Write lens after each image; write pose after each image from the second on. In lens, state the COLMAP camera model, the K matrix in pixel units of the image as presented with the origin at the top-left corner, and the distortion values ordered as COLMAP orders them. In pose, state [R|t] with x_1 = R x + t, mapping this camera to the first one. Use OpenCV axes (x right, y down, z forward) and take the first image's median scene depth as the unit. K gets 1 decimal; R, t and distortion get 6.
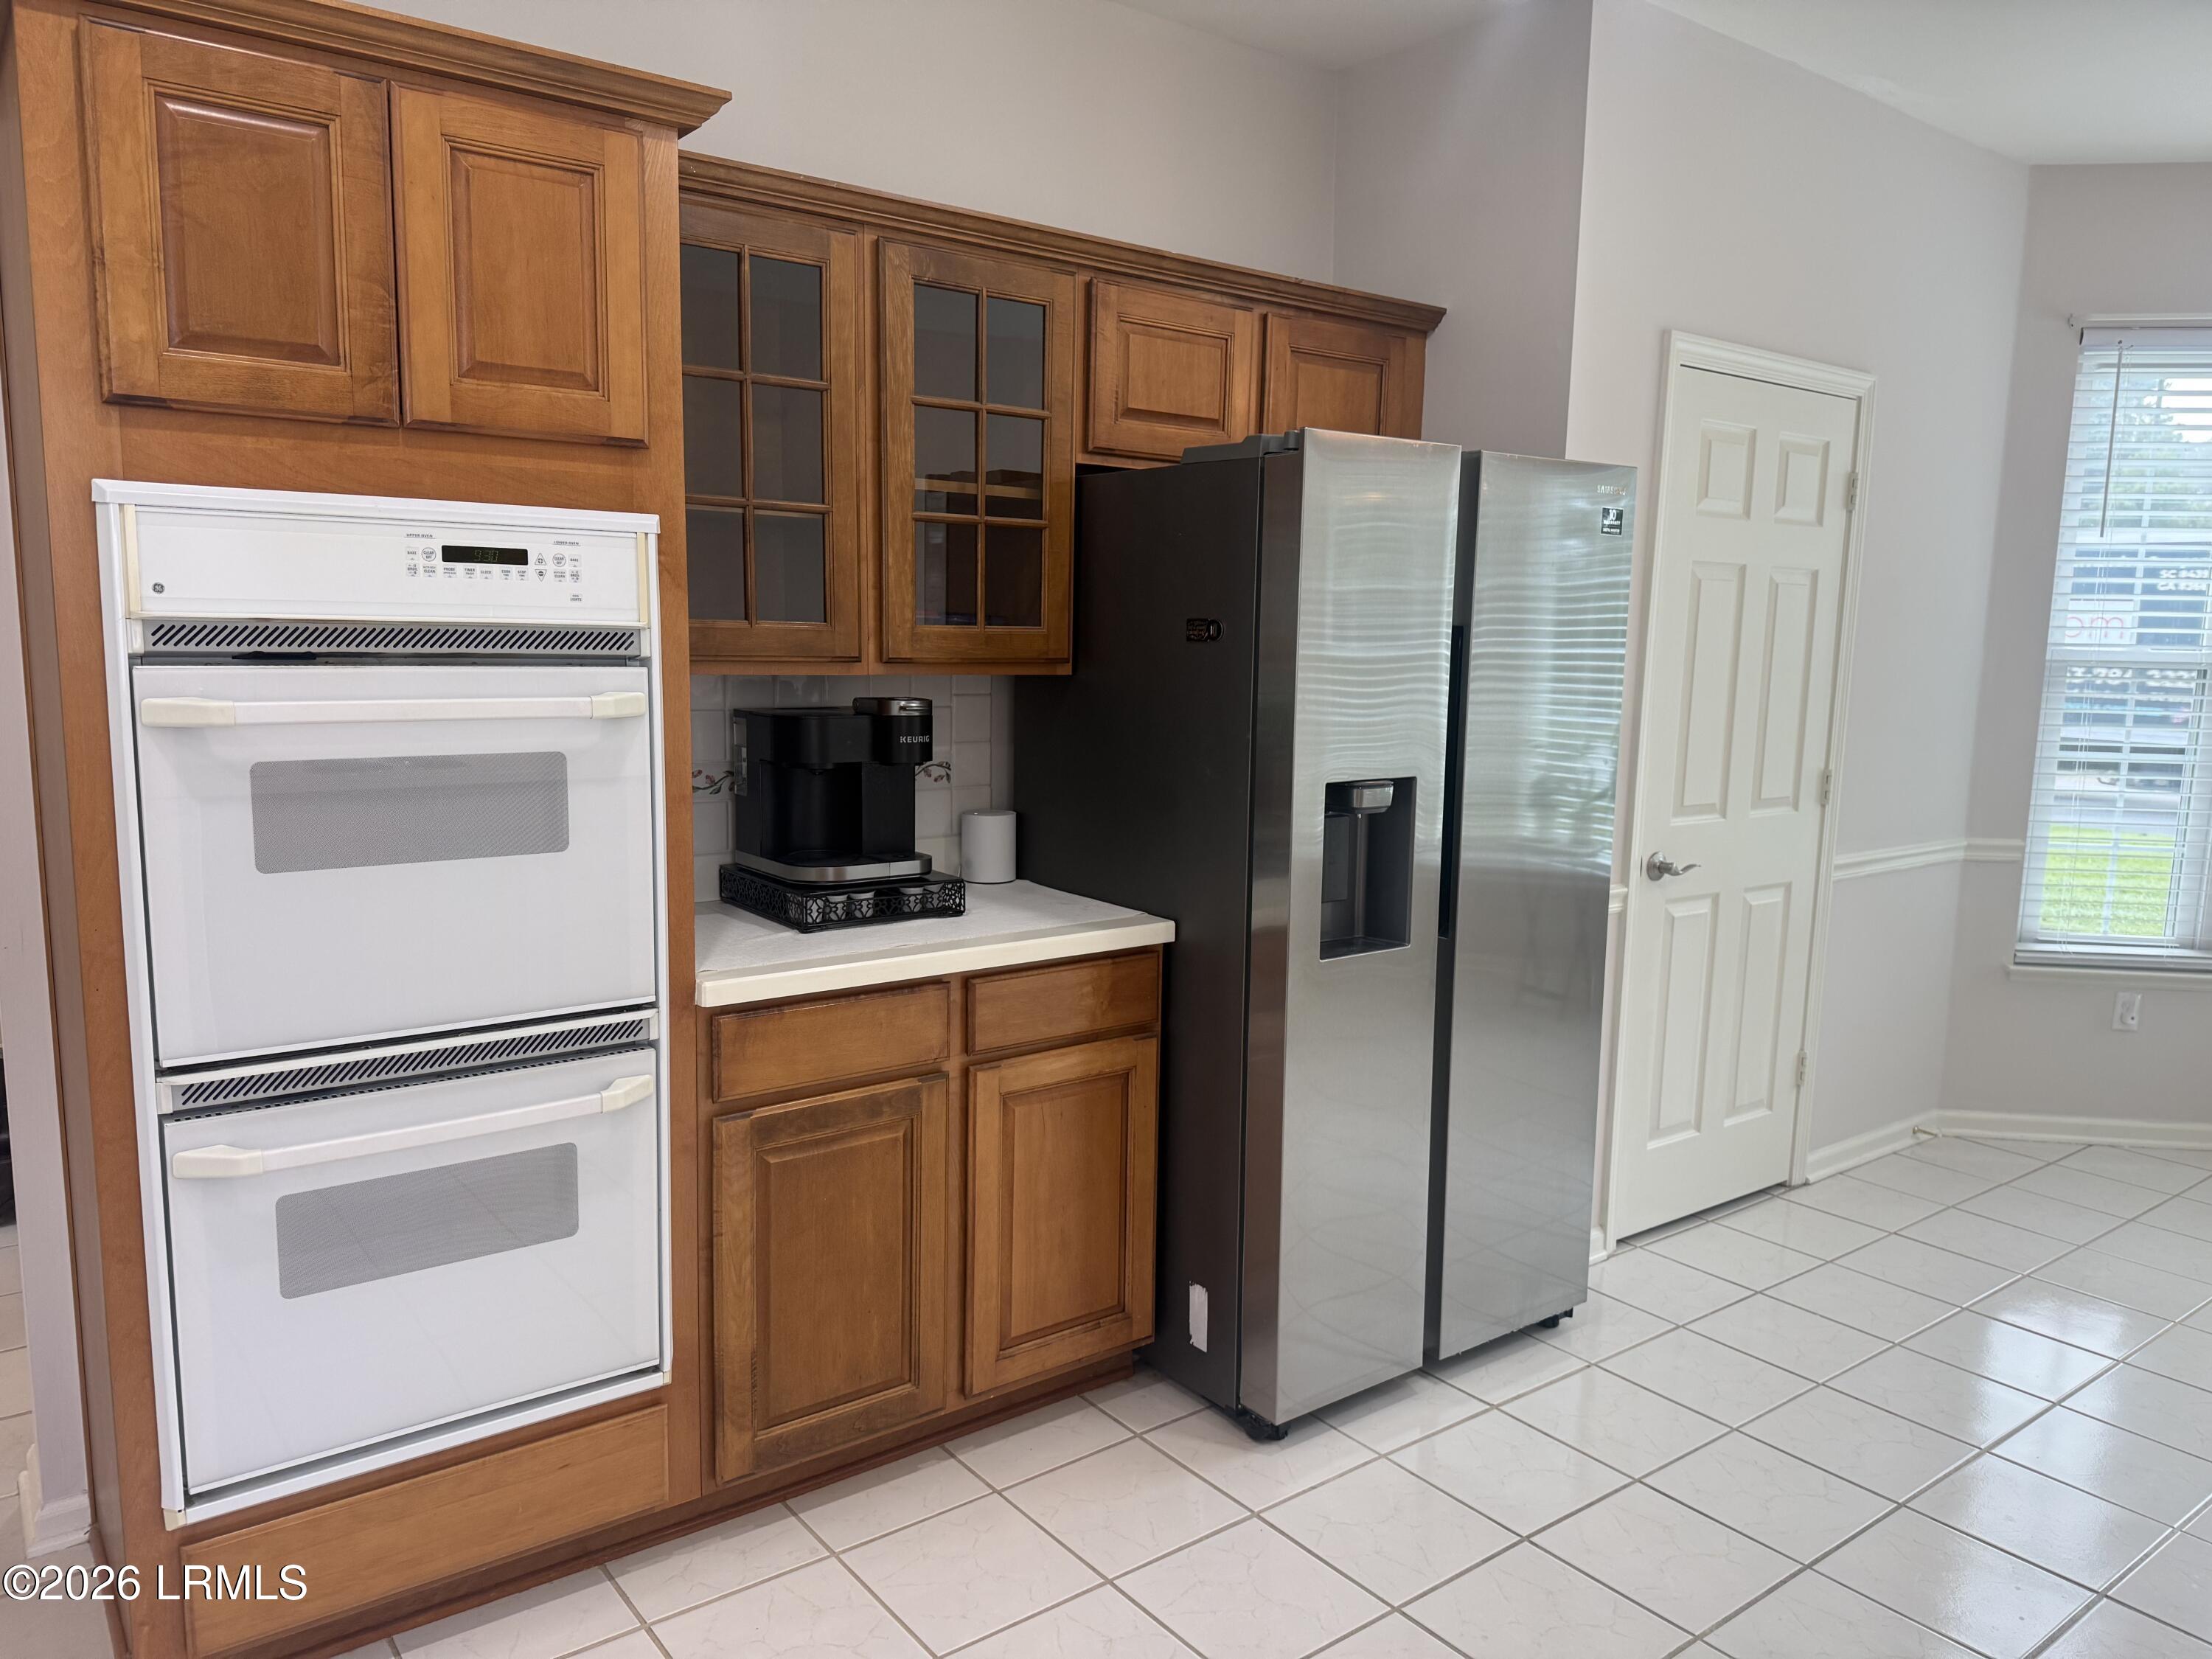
lens RADIAL K [[1579.7, 0, 1115.8], [0, 1579.7, 858.0], [0, 0, 1]] dist [0.091517, -0.124469]
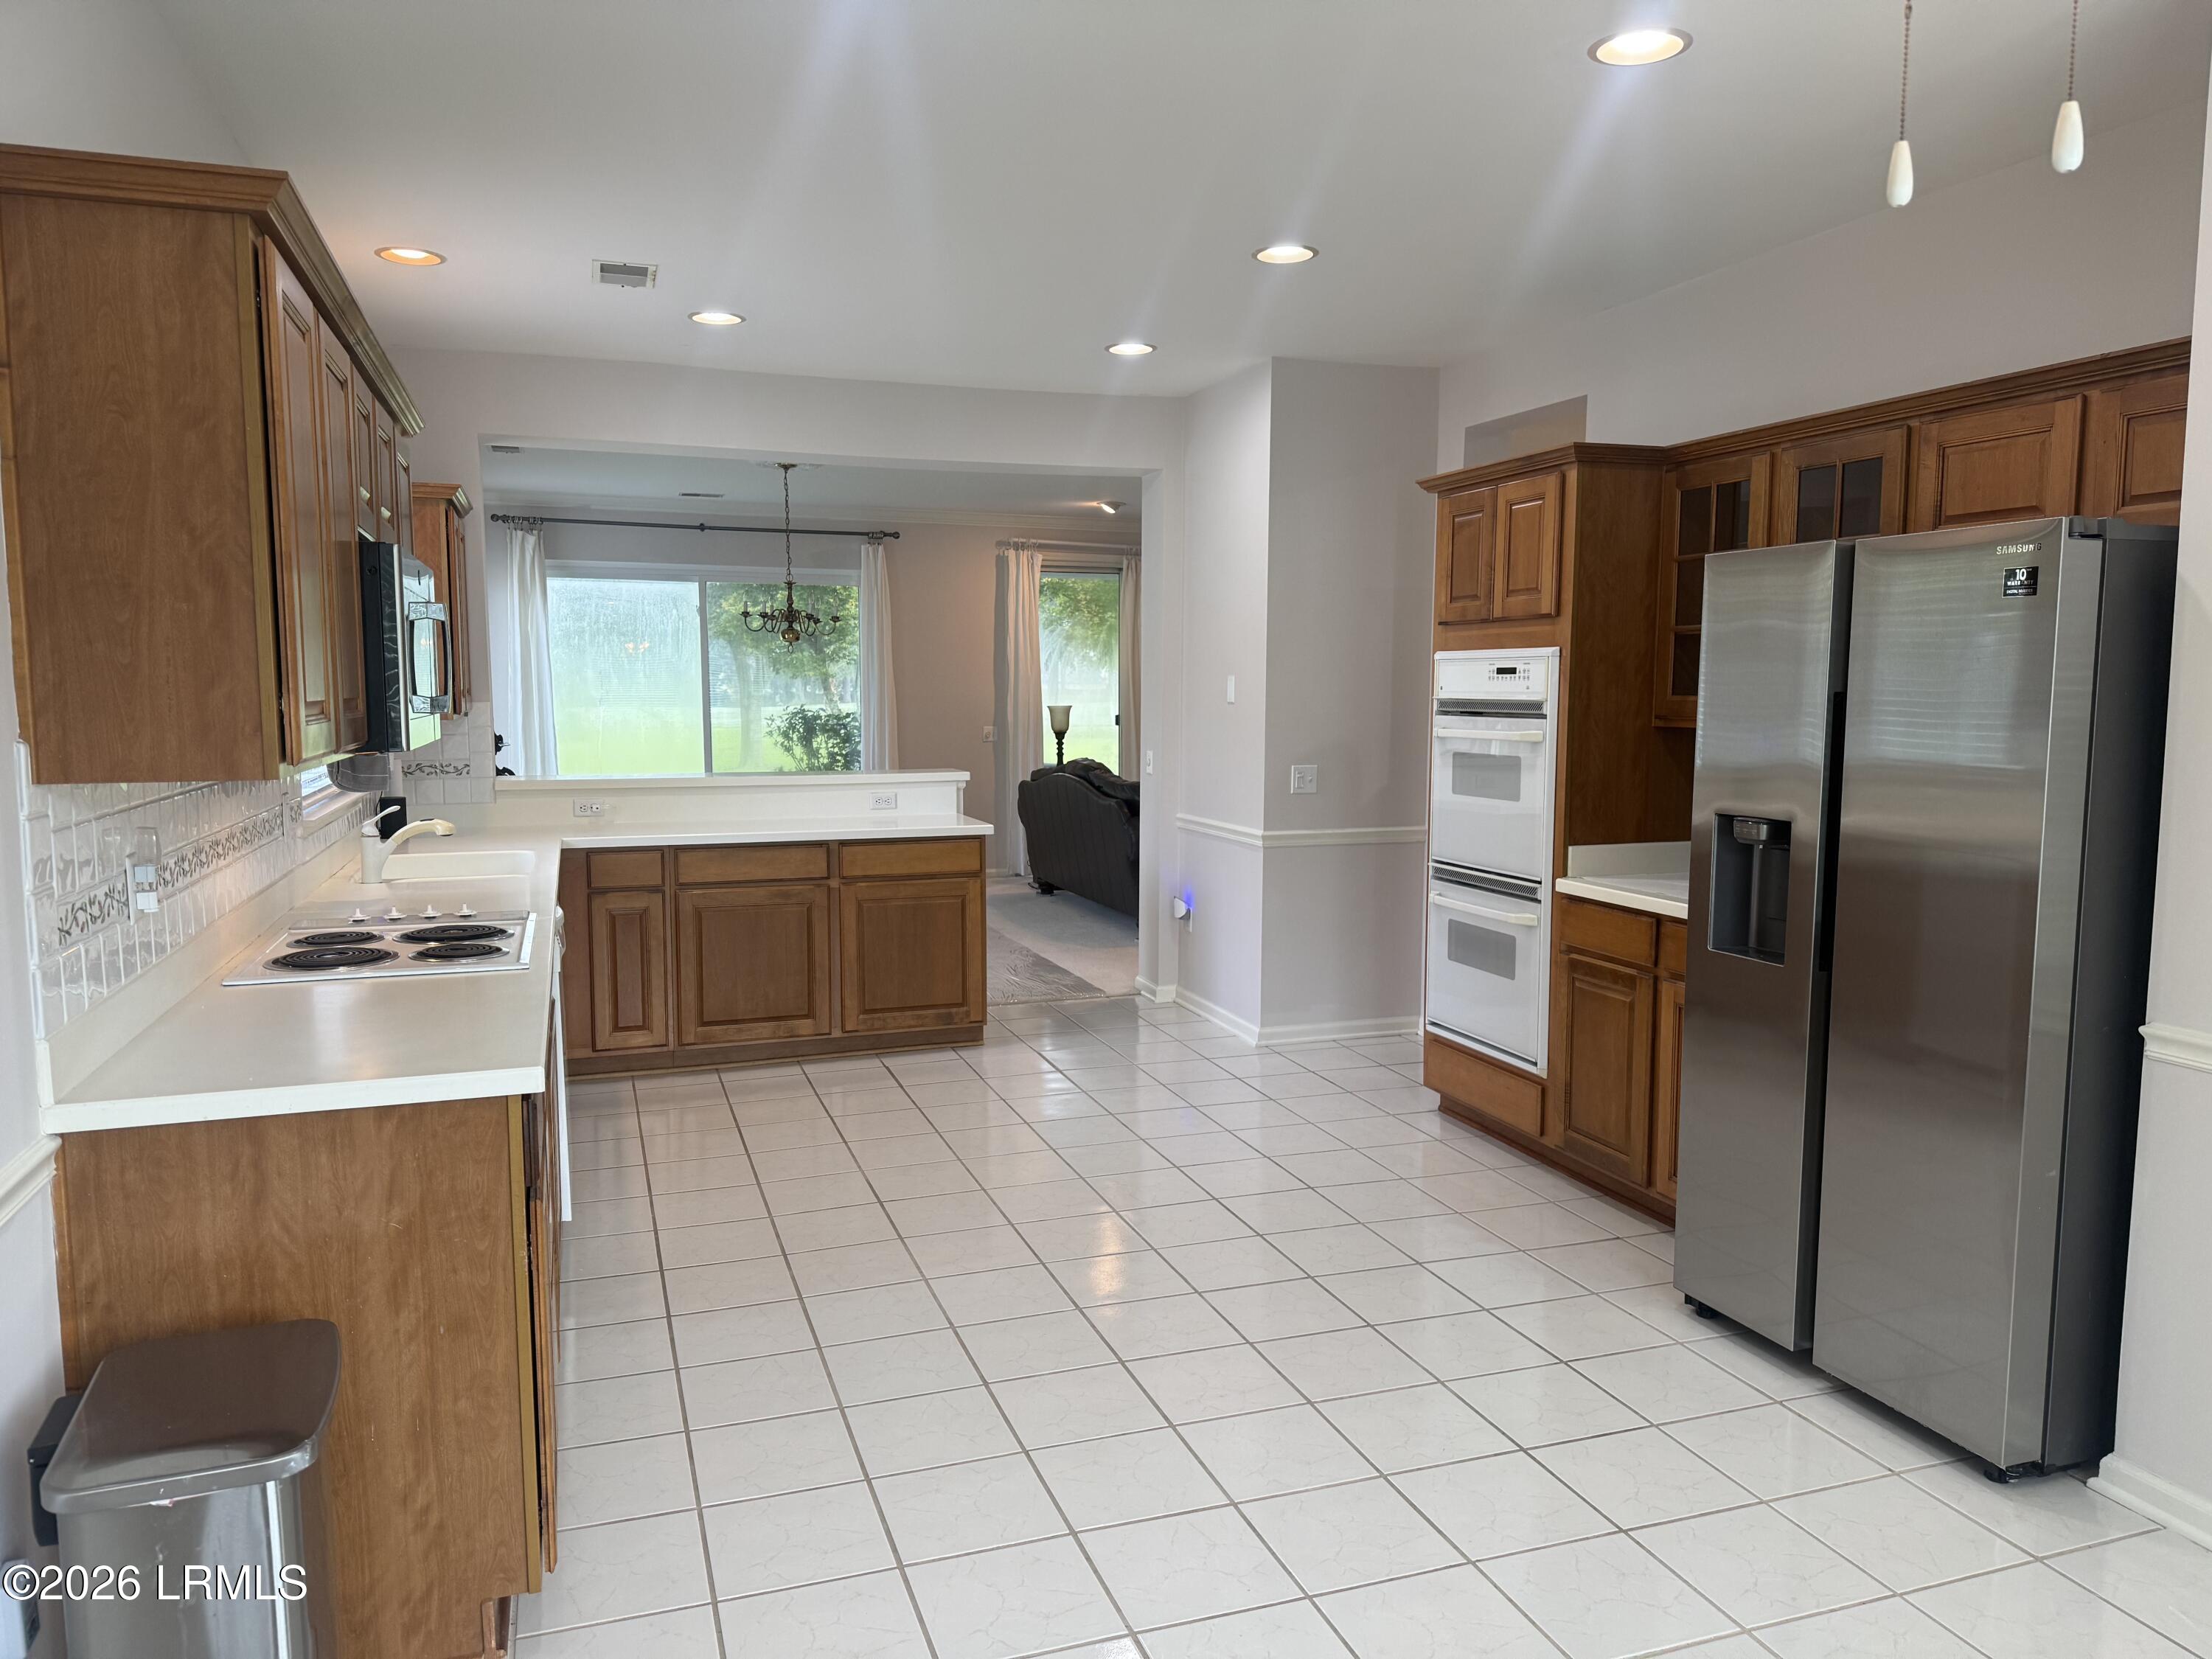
lens RADIAL K [[1579.7, 0, 1115.8], [0, 1579.7, 858.0], [0, 0, 1]] dist [0.091517, -0.124469]
pose [[-0.315384, 0.087130, -0.944956, 1.904015], [-0.142403, 0.980155, 0.137903, -0.151126], [0.938219, 0.178057, -0.296717, 1.136922]]
